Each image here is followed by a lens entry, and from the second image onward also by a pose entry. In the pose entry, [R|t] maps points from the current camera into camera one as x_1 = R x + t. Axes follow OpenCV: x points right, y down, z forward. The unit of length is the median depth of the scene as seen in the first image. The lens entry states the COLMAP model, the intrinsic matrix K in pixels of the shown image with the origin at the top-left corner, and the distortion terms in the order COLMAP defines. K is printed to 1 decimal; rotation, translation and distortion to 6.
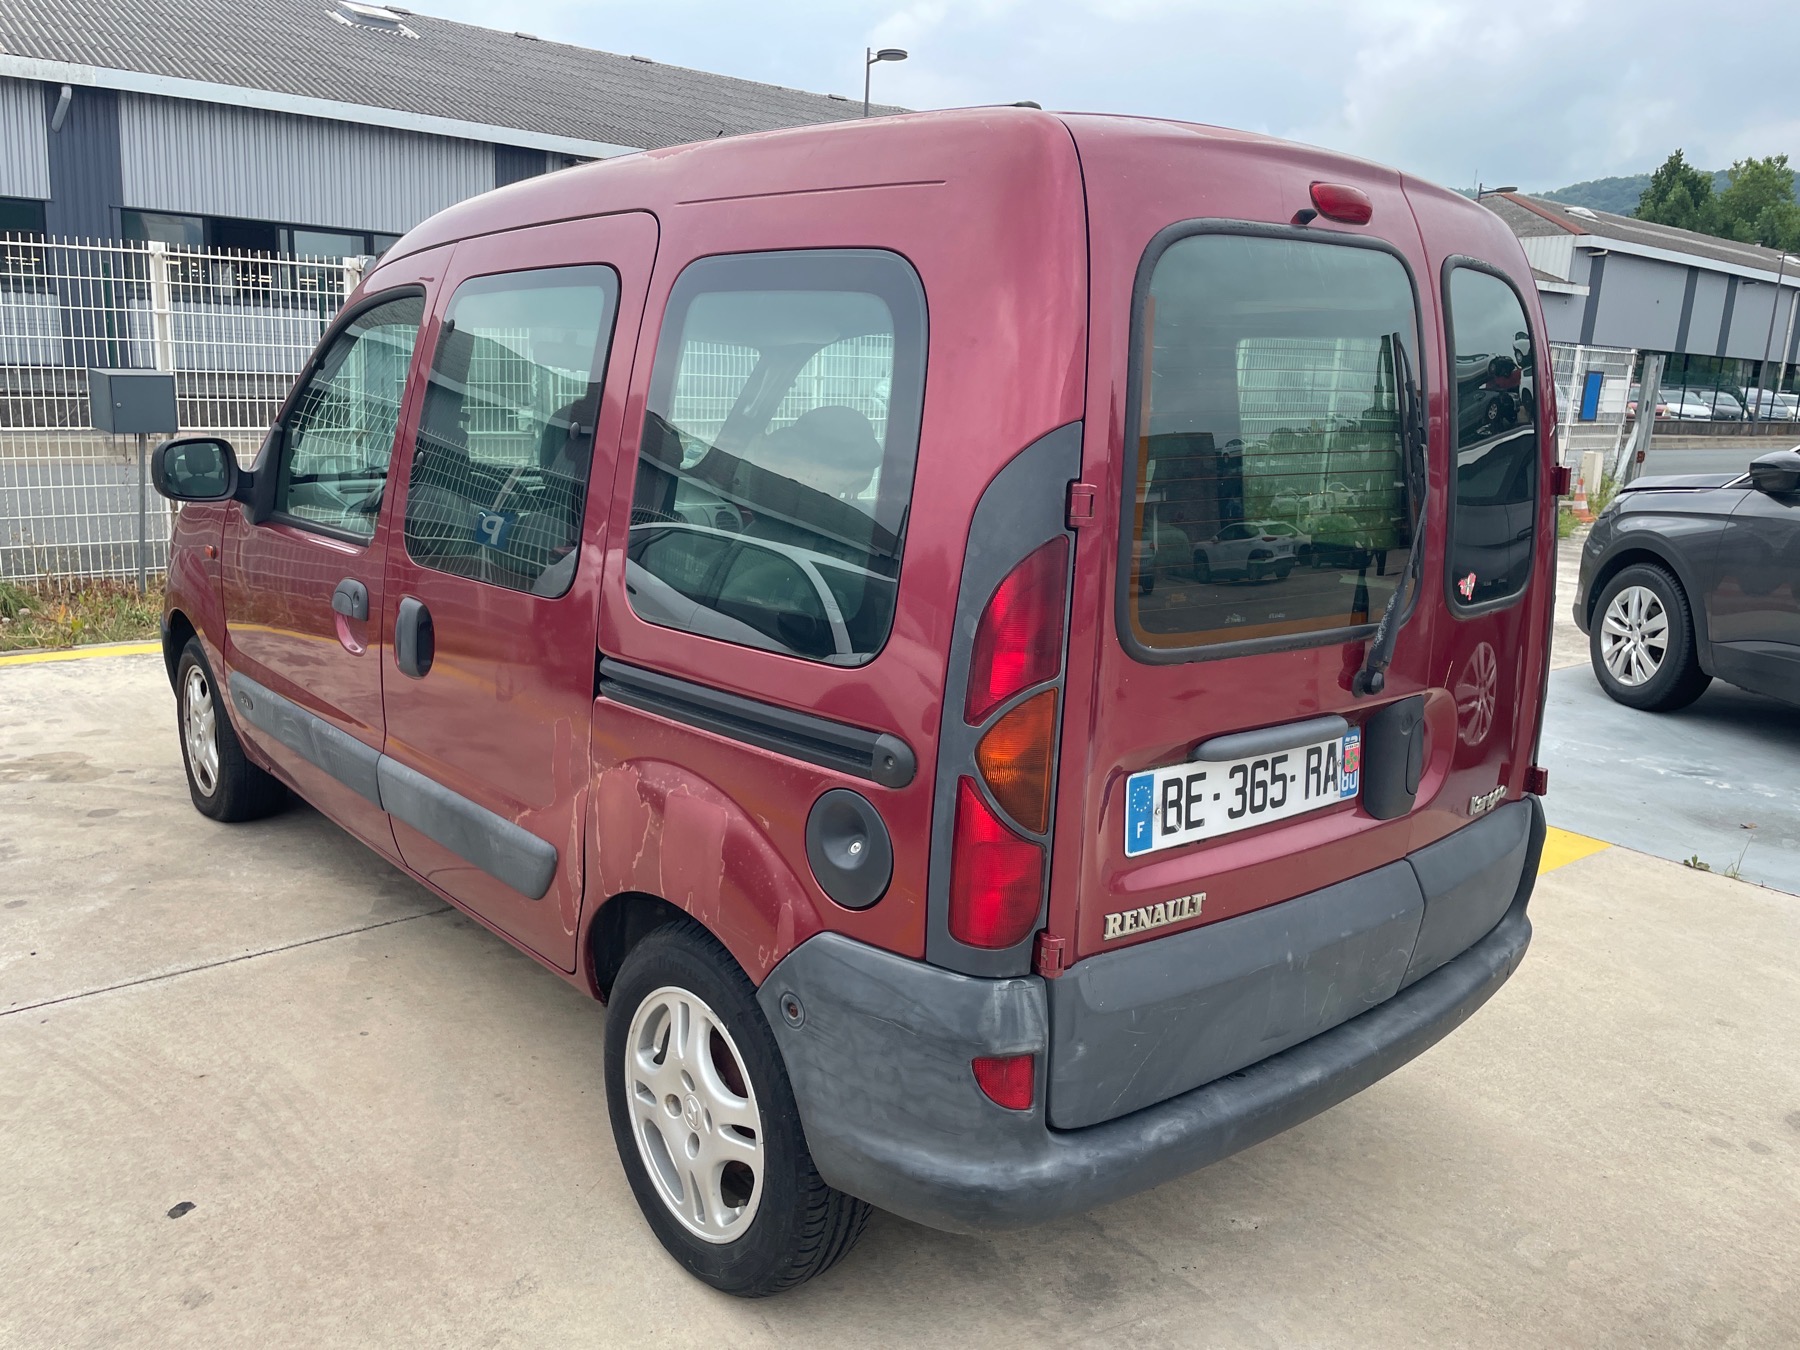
lens RADIAL K [[1381.6, 0, 901.3], [0, 1381.6, 669.0], [0, 0, 1]] dist [0.025895, 0.003250]
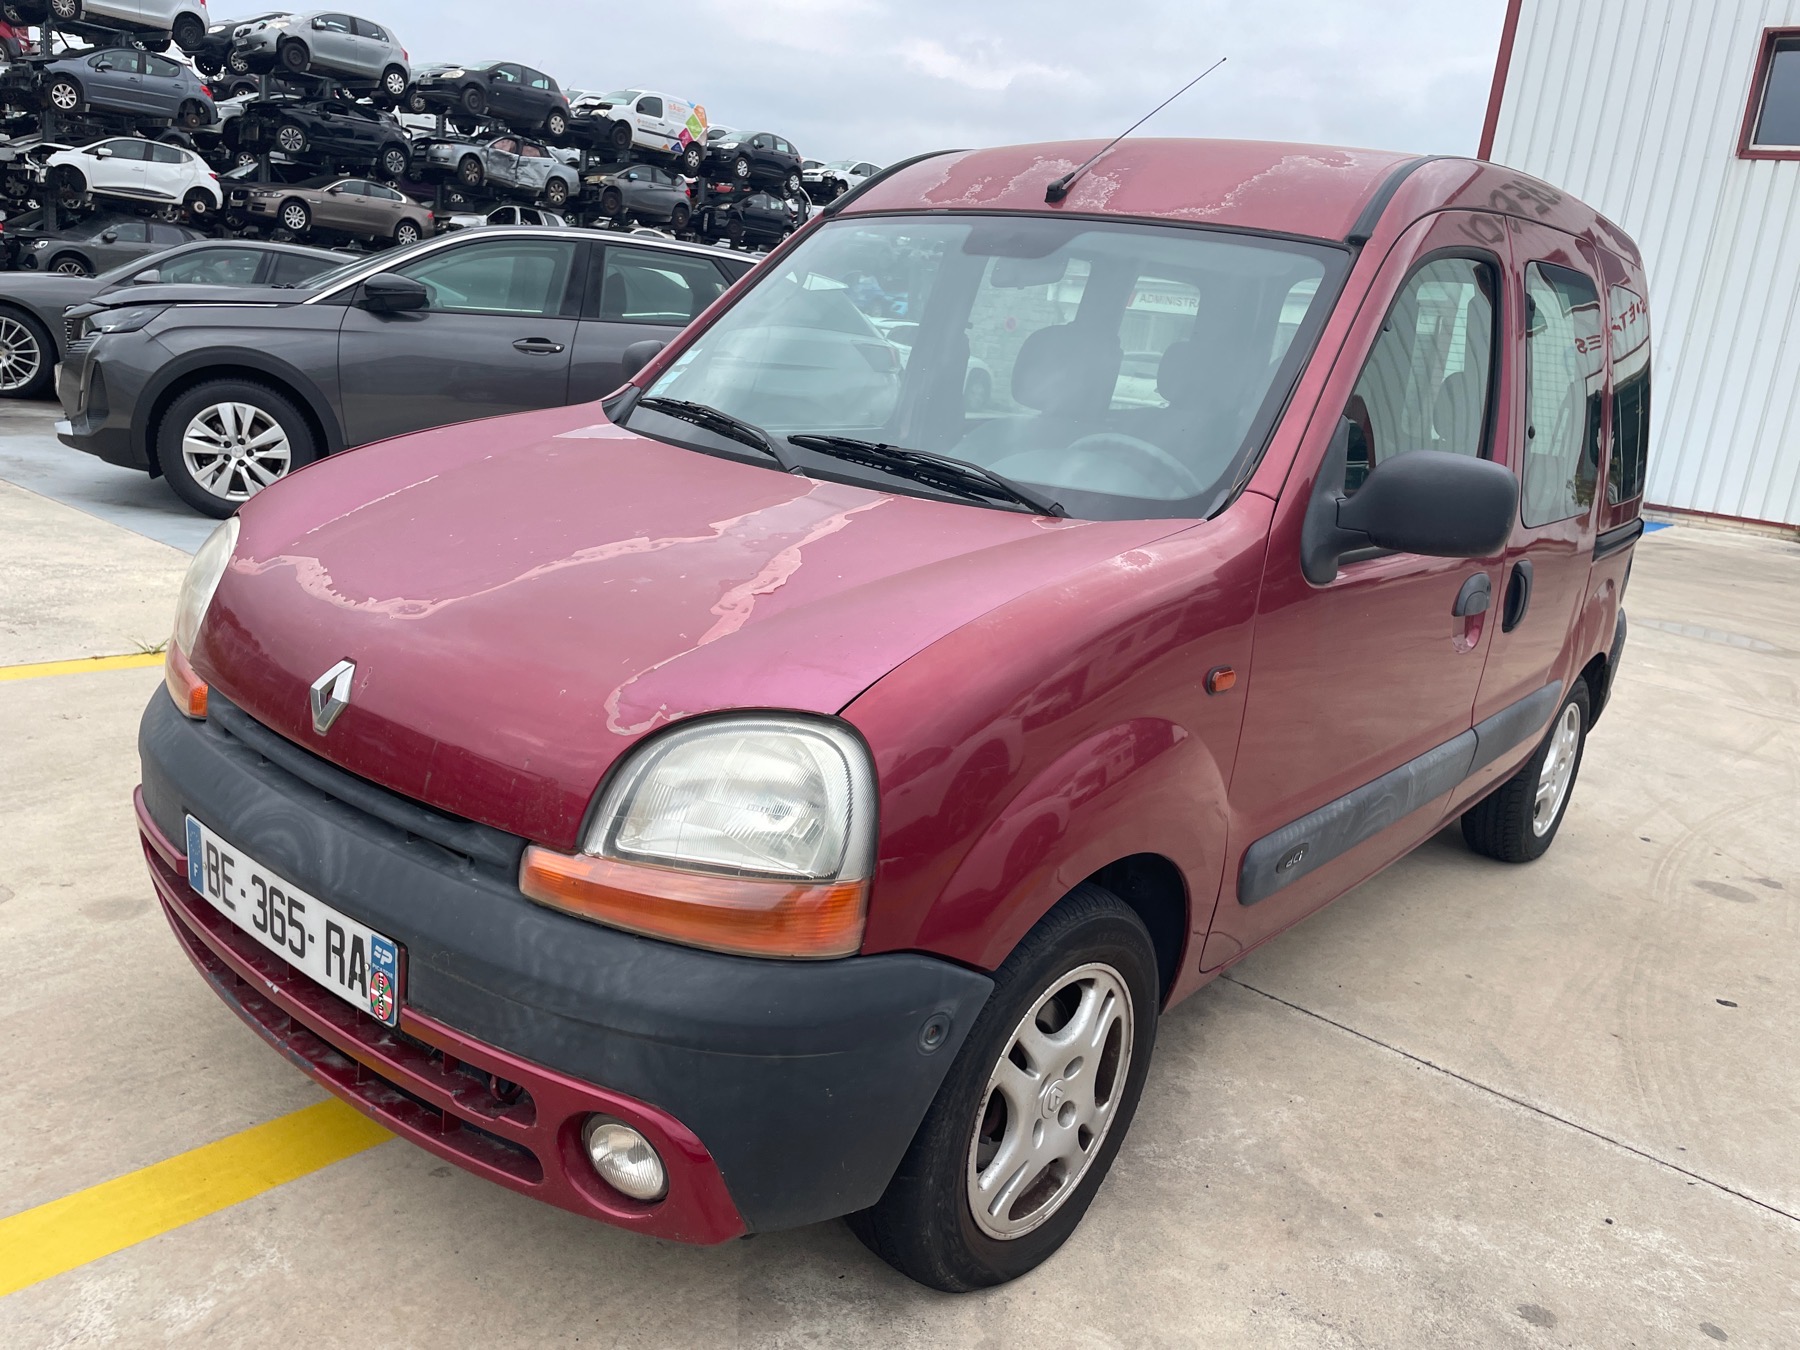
lens RADIAL K [[1381.6, 0, 880.3], [0, 1381.6, 663.5], [0, 0, 1]] dist [0.025895, 0.003250]
pose [[-0.164812, -0.293777, 0.941558, -1.143084], [0.089131, 0.946271, 0.310849, -0.311865], [-0.982289, 0.135154, -0.129772, 1.417358]]
